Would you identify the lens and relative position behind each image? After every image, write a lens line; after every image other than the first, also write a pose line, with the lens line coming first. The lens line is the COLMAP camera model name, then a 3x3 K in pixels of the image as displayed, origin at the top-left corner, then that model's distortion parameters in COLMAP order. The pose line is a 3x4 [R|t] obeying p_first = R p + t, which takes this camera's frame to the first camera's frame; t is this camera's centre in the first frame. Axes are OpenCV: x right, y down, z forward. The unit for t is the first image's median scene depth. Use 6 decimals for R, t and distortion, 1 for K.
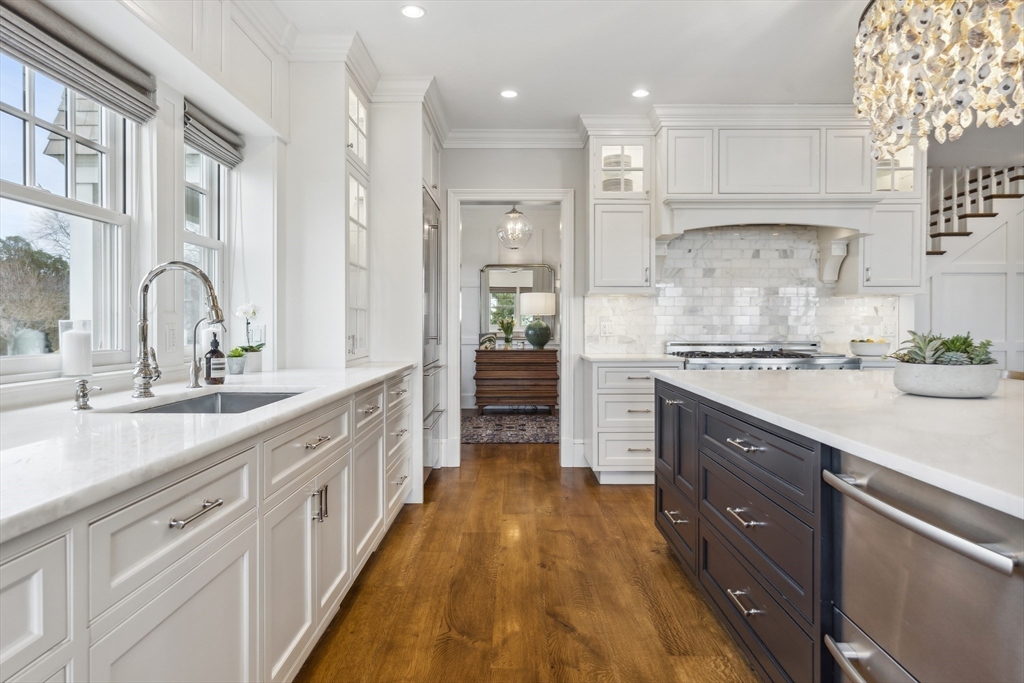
lens RADIAL K [[633.6, 0, 513.3], [0, 633.6, 335.0], [0, 0, 1]] dist [0.001329, 0.000257]
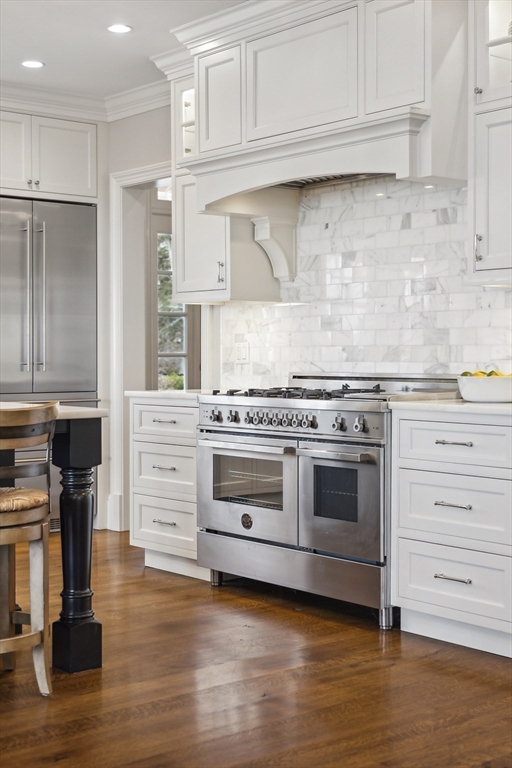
lens RADIAL K [[1161.1, 0, 255.1], [0, 1161.1, 379.7], [0, 0, 1]] dist [0.015545, 0.000000]
pose [[0.631571, 0.015695, -0.775159, 1.113869], [-0.005026, 0.999857, 0.016150, -0.000815], [0.775301, -0.006304, 0.631560, 0.229320]]
